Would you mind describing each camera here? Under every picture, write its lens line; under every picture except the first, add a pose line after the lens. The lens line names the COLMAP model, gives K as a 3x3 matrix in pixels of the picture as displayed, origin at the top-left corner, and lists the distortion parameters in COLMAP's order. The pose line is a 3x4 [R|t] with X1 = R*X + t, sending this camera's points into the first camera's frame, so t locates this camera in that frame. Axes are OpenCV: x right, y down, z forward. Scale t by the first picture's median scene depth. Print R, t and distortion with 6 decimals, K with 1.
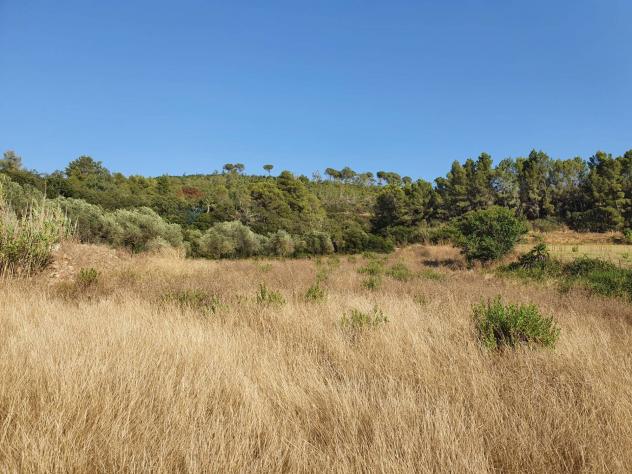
lens RADIAL K [[488.3, 0, 332.2], [0, 488.3, 240.7], [0, 0, 1]] dist [0.072894, -0.100483]
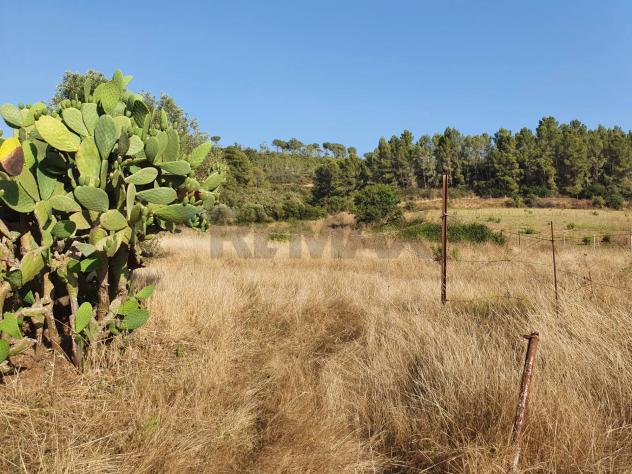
lens RADIAL K [[488.3, 0, 330.7], [0, 488.3, 229.5], [0, 0, 1]] dist [0.072894, -0.100483]
pose [[0.995370, -0.027814, 0.092005, 0.023651], [0.024030, 0.998829, 0.041988, -0.000629], [-0.093065, -0.039583, 0.994873, -0.124725]]
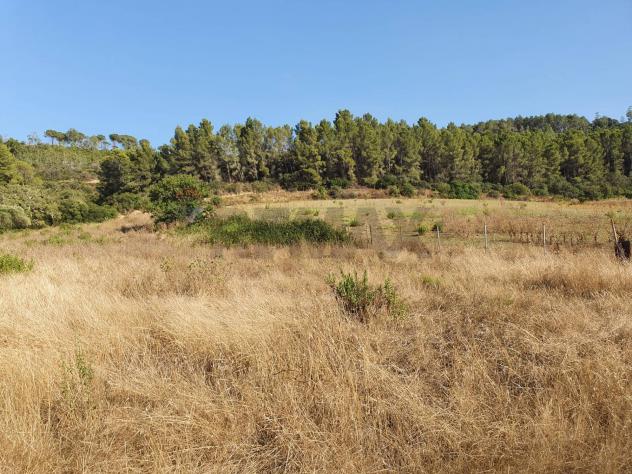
lens RADIAL K [[488.3, 0, 313.5], [0, 488.3, 241.7], [0, 0, 1]] dist [0.072894, -0.100483]
pose [[0.894968, -0.095032, 0.435892, 0.035172], [0.061331, 0.993981, 0.090779, 0.000327], [-0.441895, -0.054511, 0.895409, -0.052620]]
